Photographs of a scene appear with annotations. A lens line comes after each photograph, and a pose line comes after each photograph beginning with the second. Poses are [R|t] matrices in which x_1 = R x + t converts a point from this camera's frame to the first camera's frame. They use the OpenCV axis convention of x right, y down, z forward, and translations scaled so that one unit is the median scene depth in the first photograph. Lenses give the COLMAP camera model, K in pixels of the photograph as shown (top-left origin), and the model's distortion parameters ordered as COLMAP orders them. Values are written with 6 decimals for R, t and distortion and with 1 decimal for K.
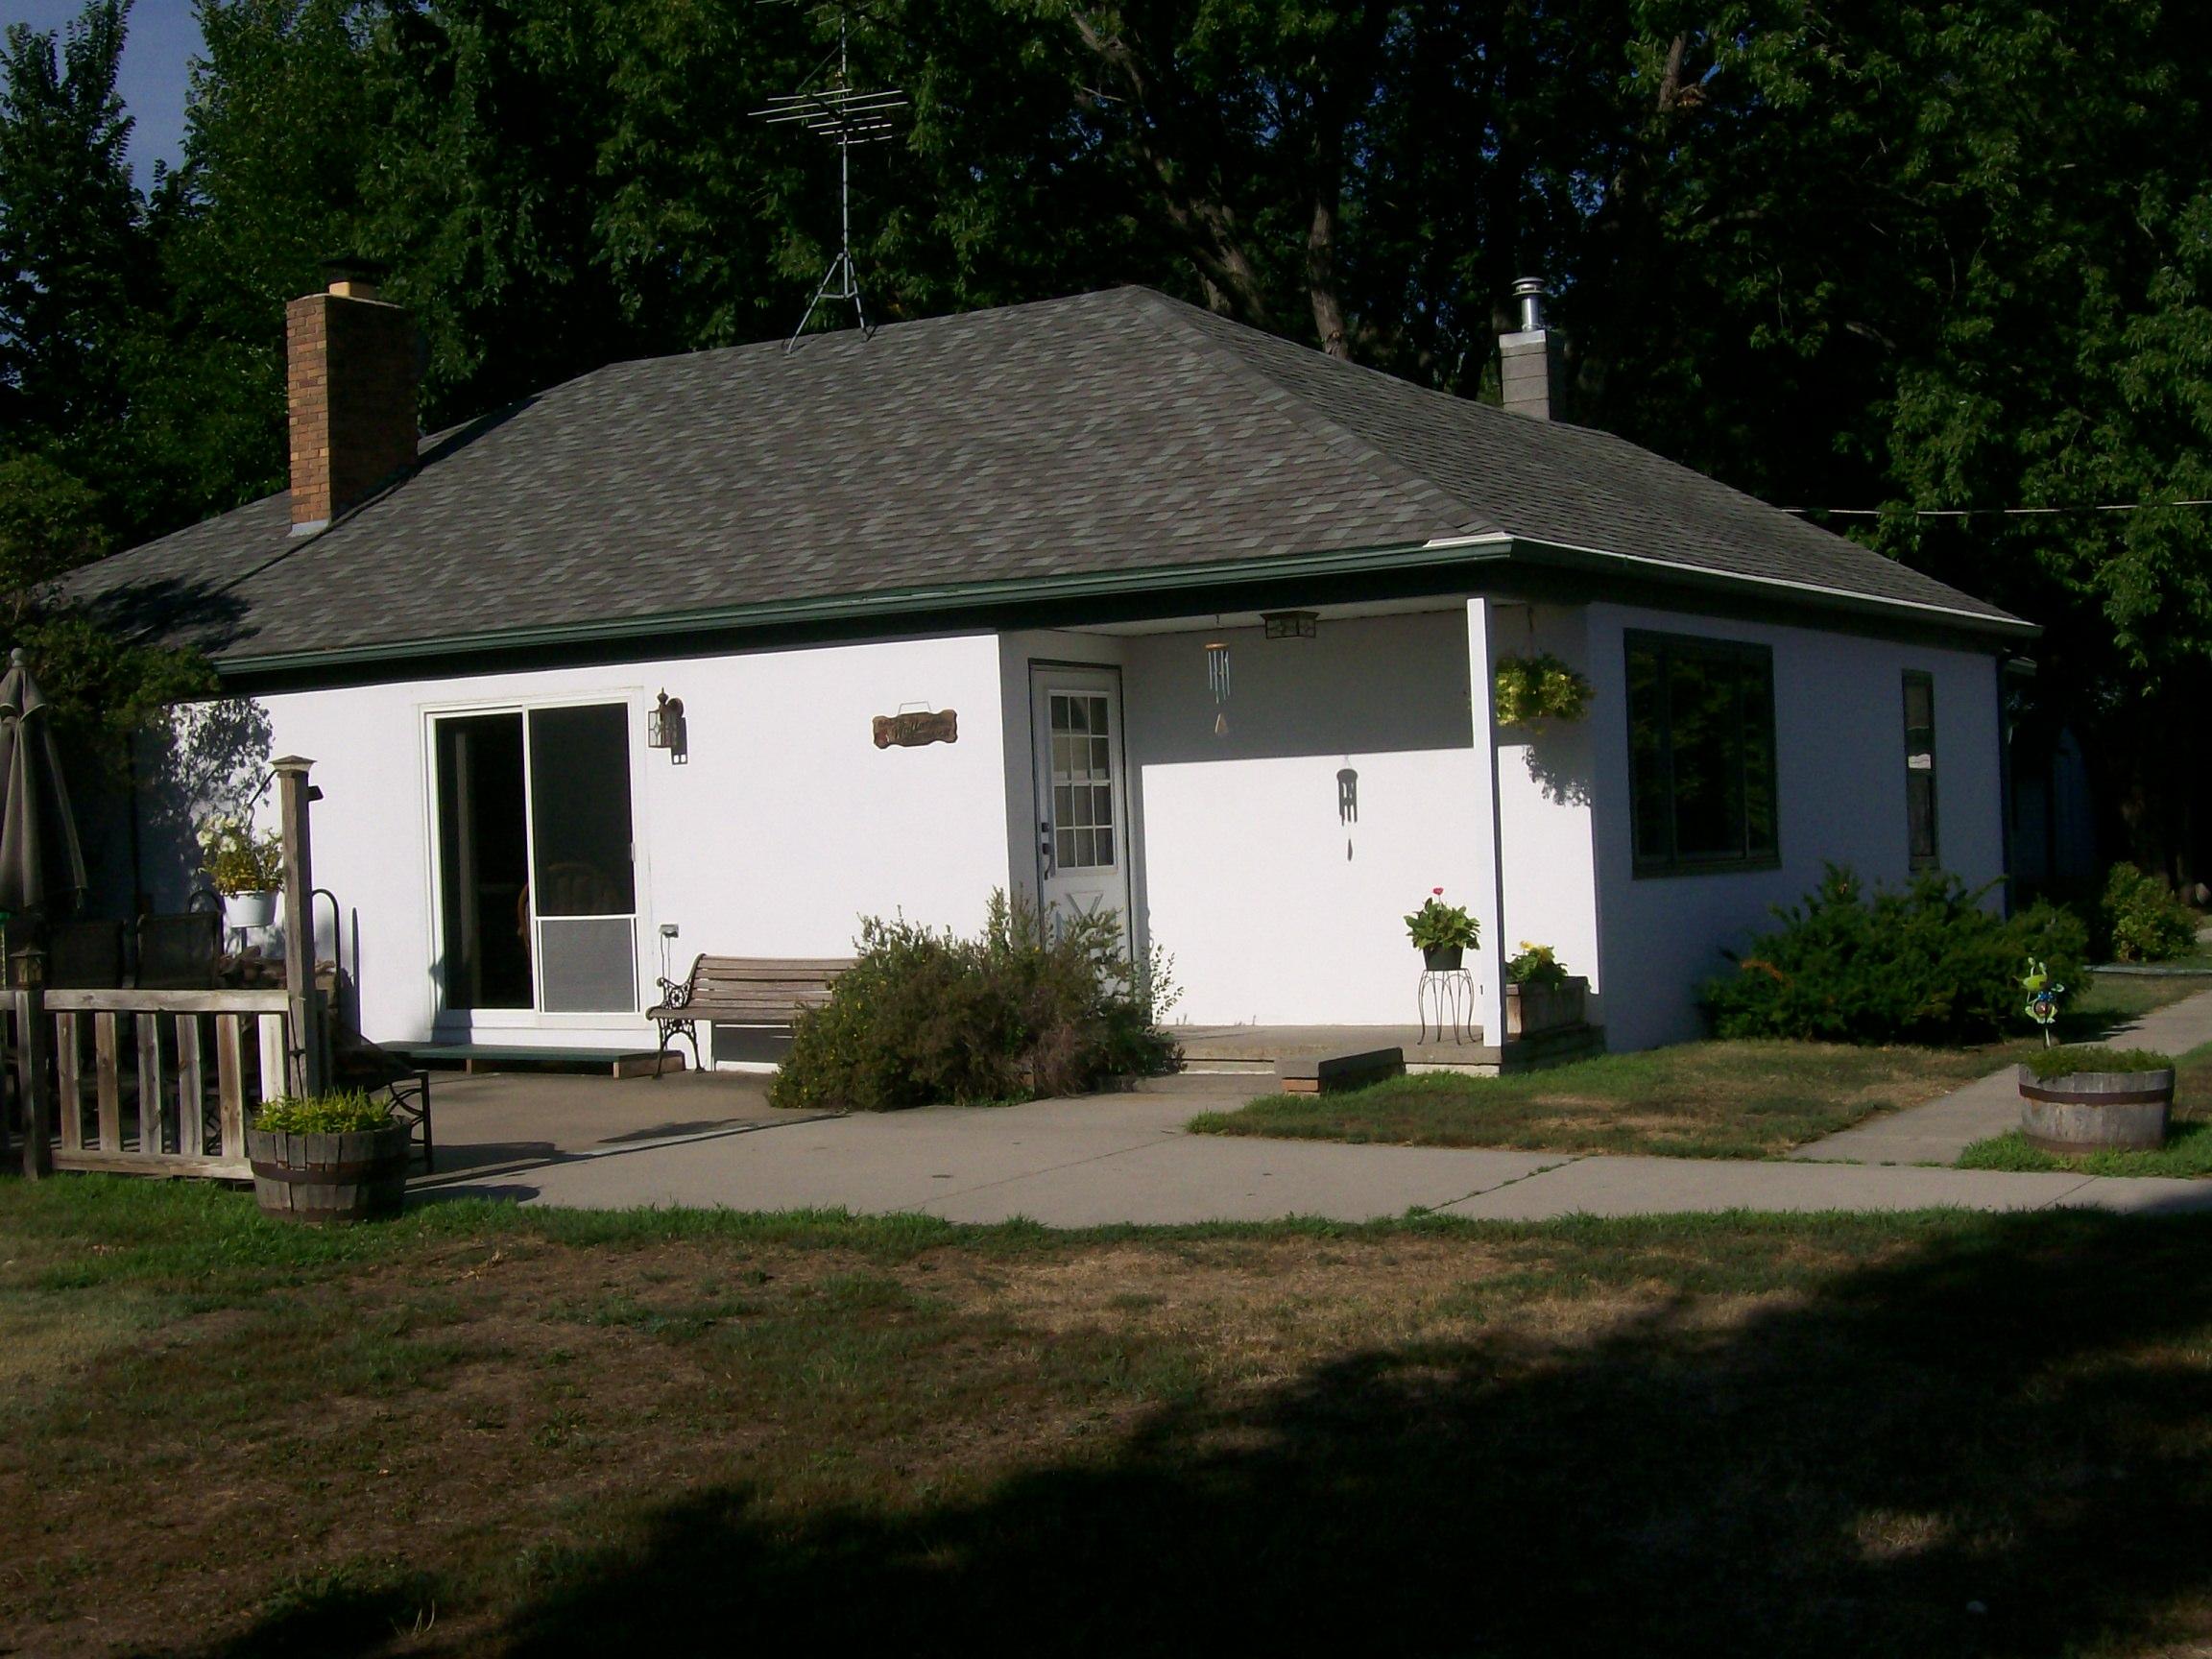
lens RADIAL K [[3020.7, 0, 1106.0], [0, 3020.7, 829.5], [0, 0, 1]] dist [-0.137017, 0.058389]
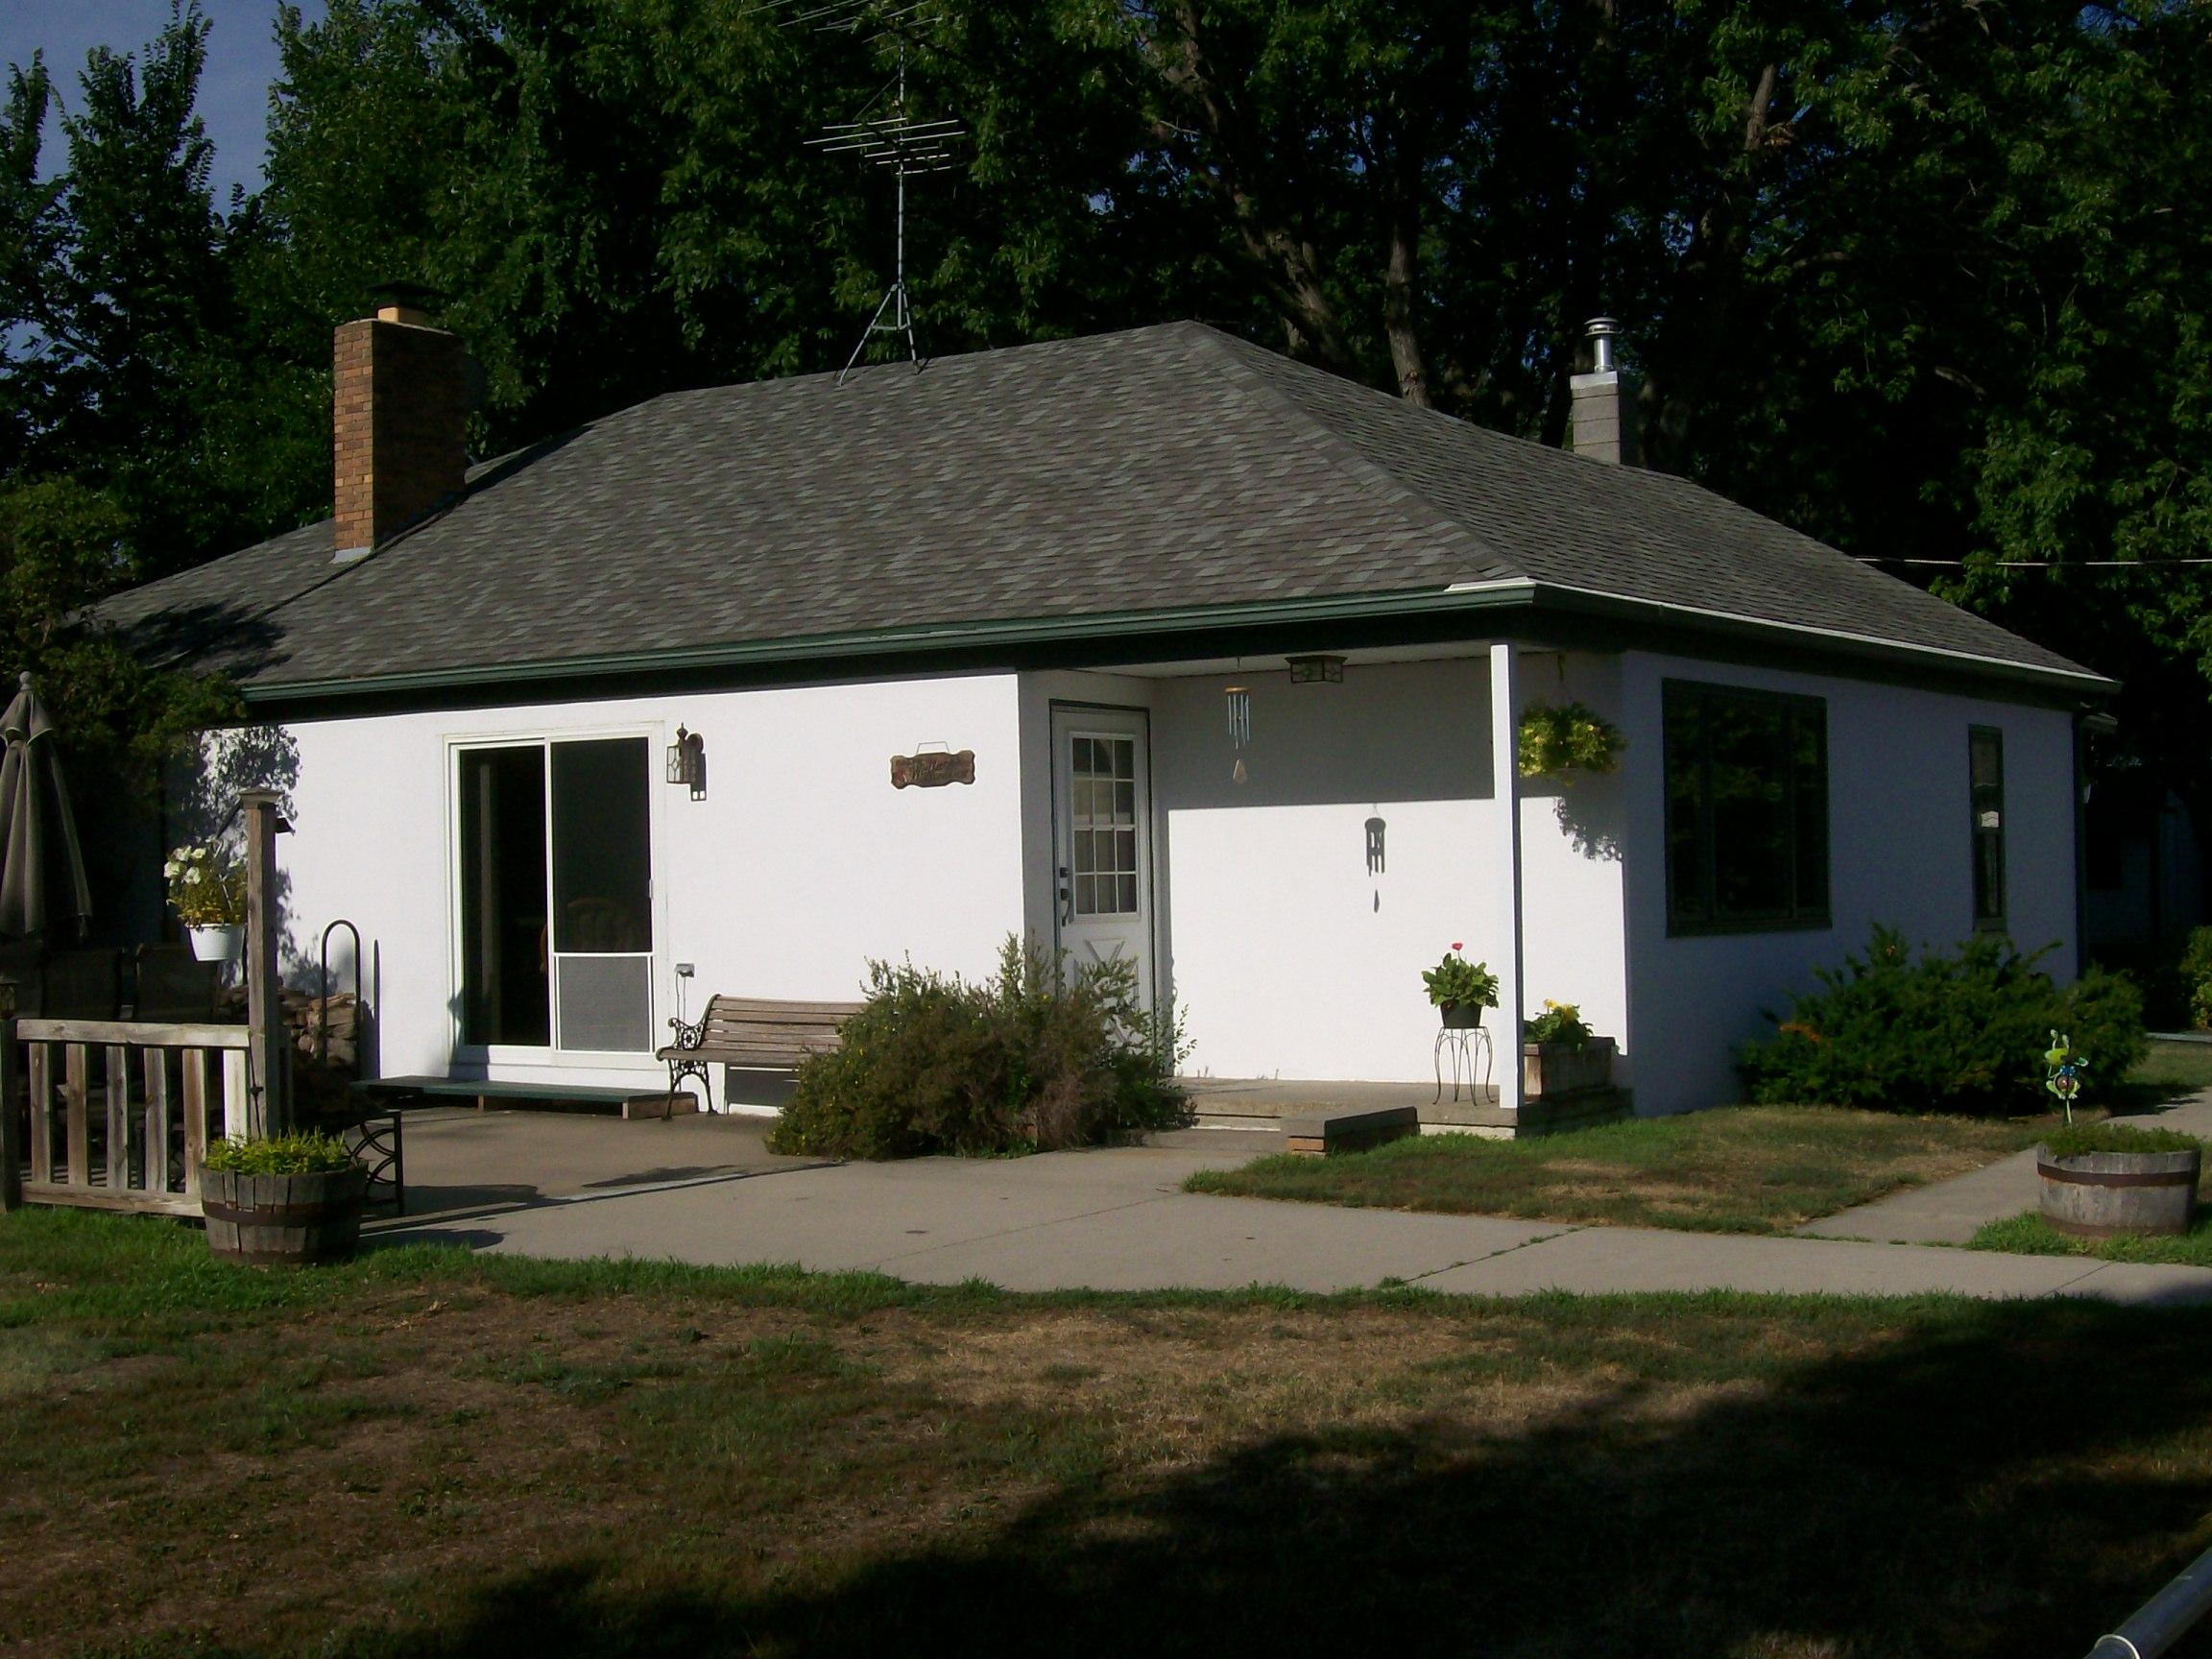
lens RADIAL K [[3028.7, 0, 1101.3], [0, 3028.7, 841.3], [0, 0, 1]] dist [-0.133221, 0.033867]
pose [[0.998972, 0.018460, -0.041402, 0.032077], [-0.018832, 0.999786, -0.008599, -0.002560], [0.041234, 0.009370, 0.999106, 0.022142]]
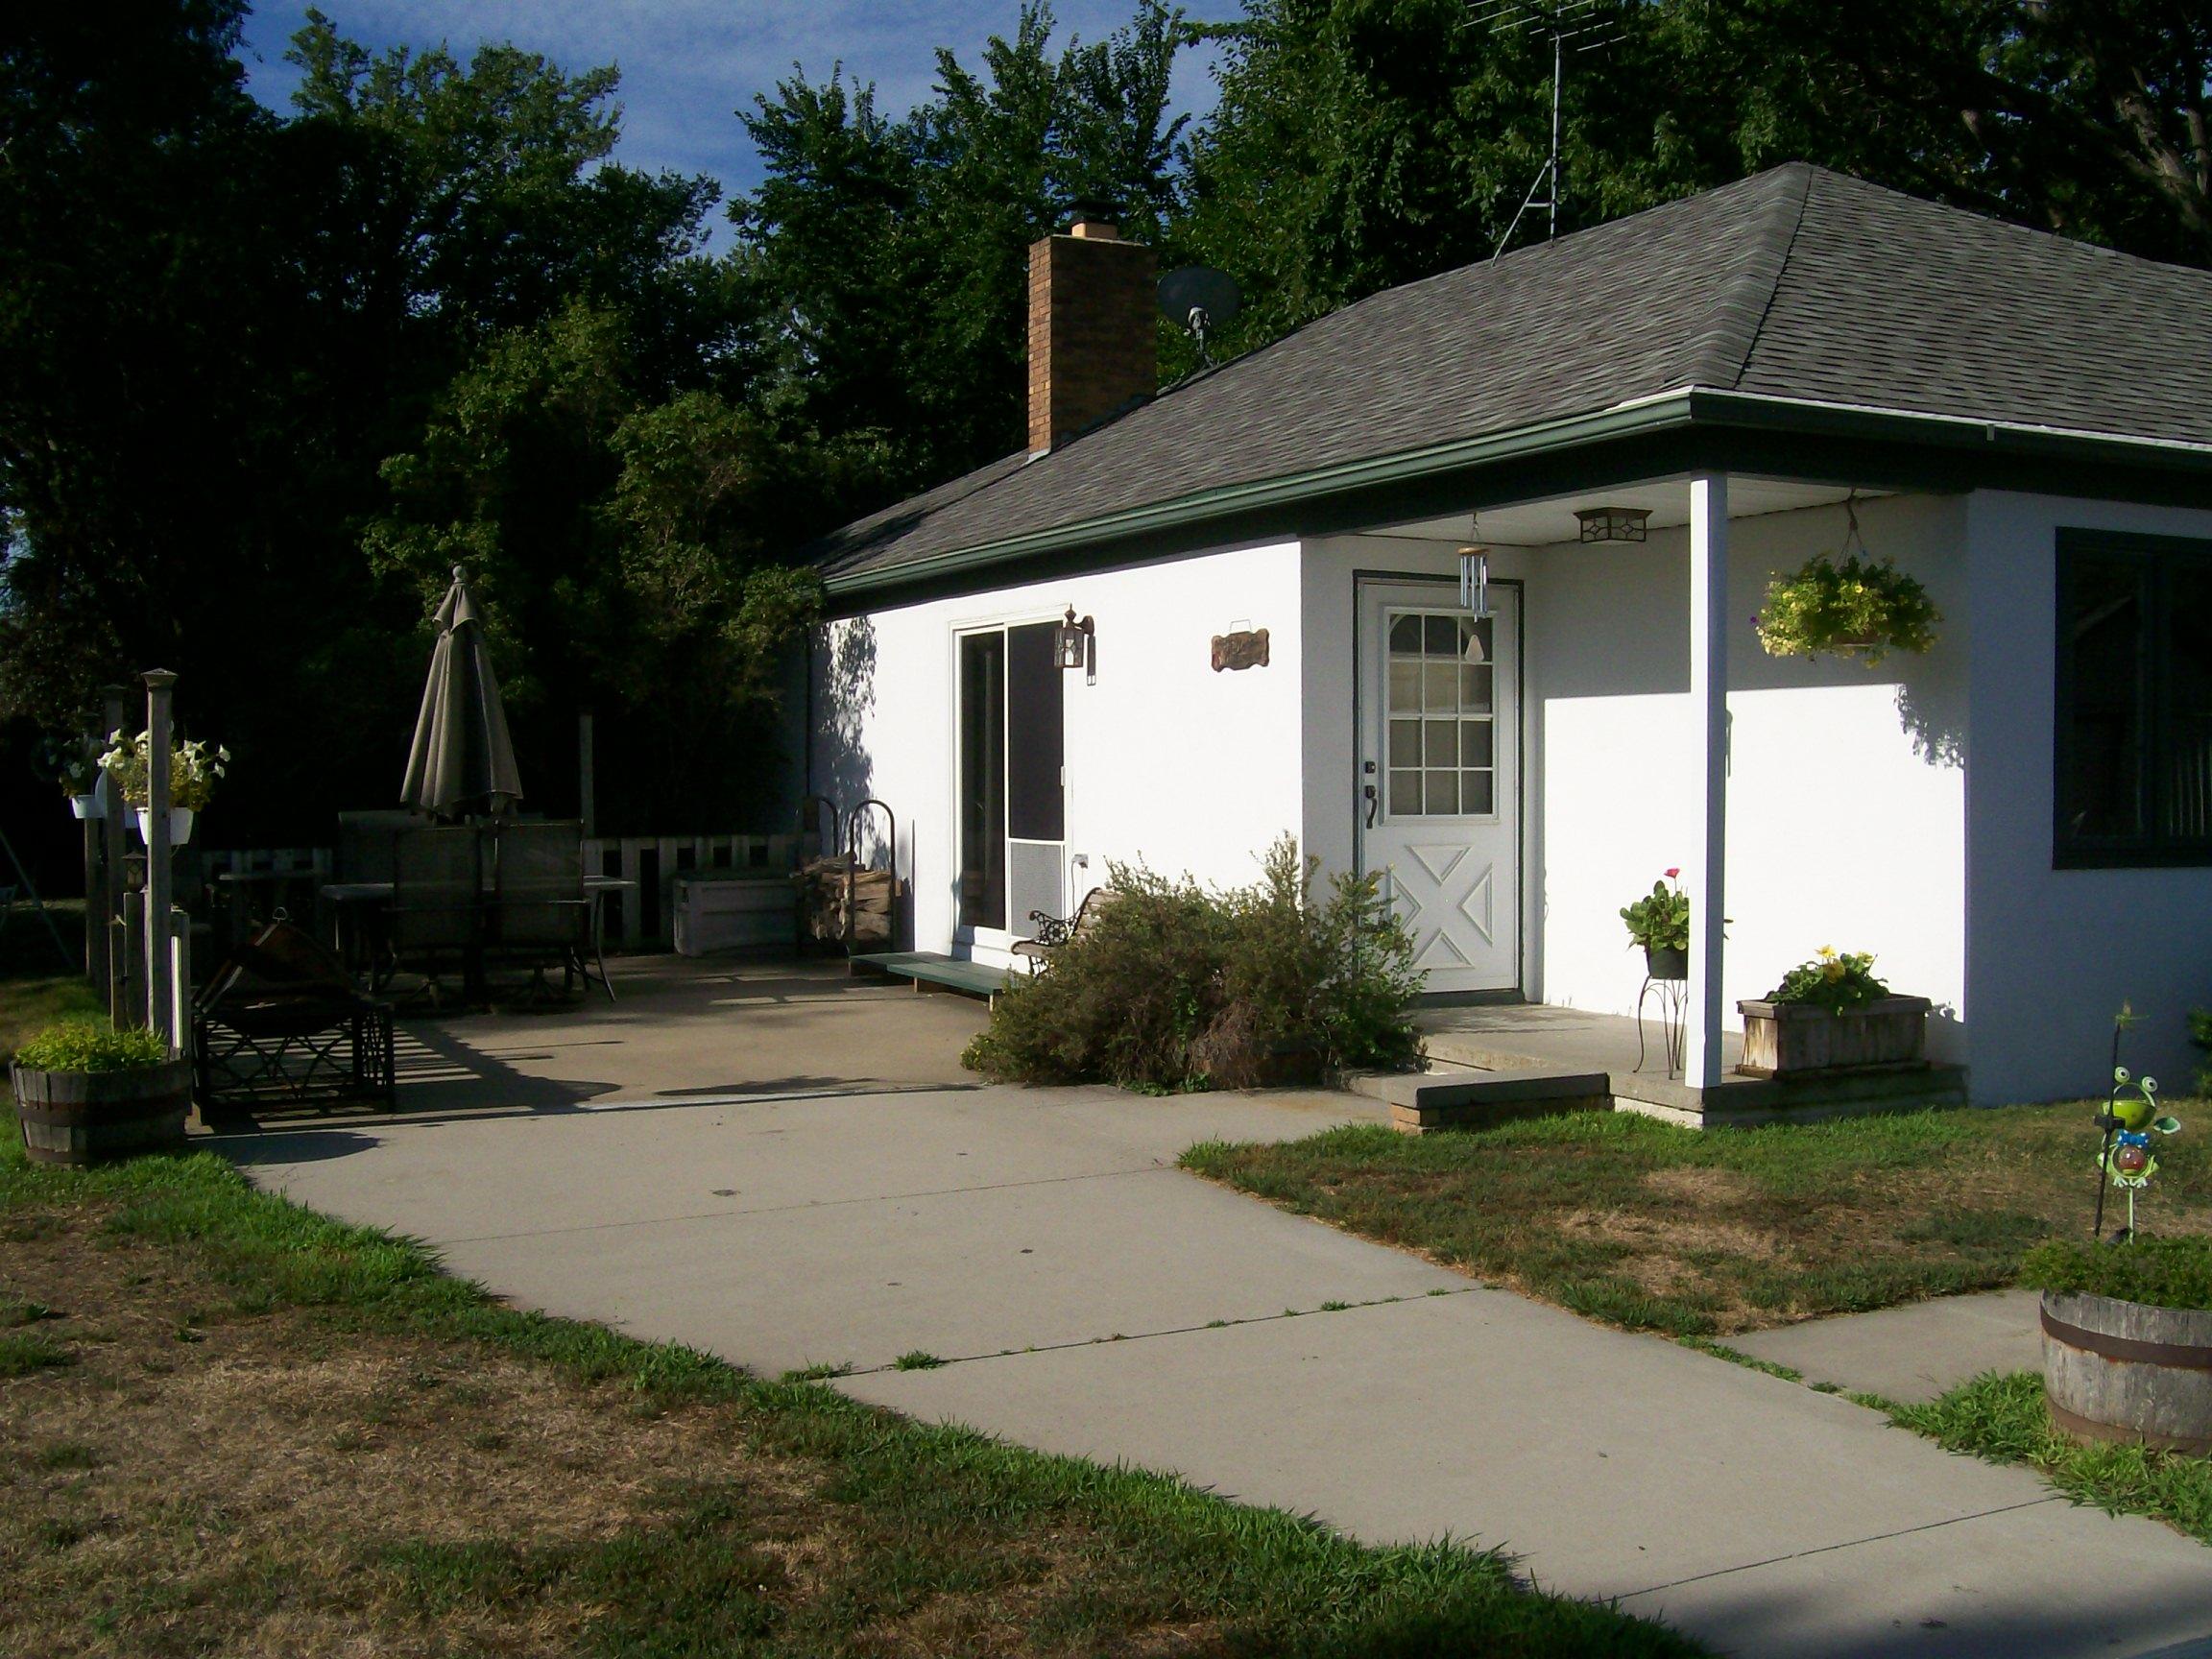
lens RADIAL K [[2407.7, 0, 1106.6], [0, 2407.7, 835.7], [0, 0, 1]] dist [-0.186222, 0.167173]
pose [[0.843679, 0.052094, -0.534314, 0.279743], [-0.030251, 0.998313, 0.049567, -0.012779], [0.535994, -0.025655, 0.843832, 0.381771]]
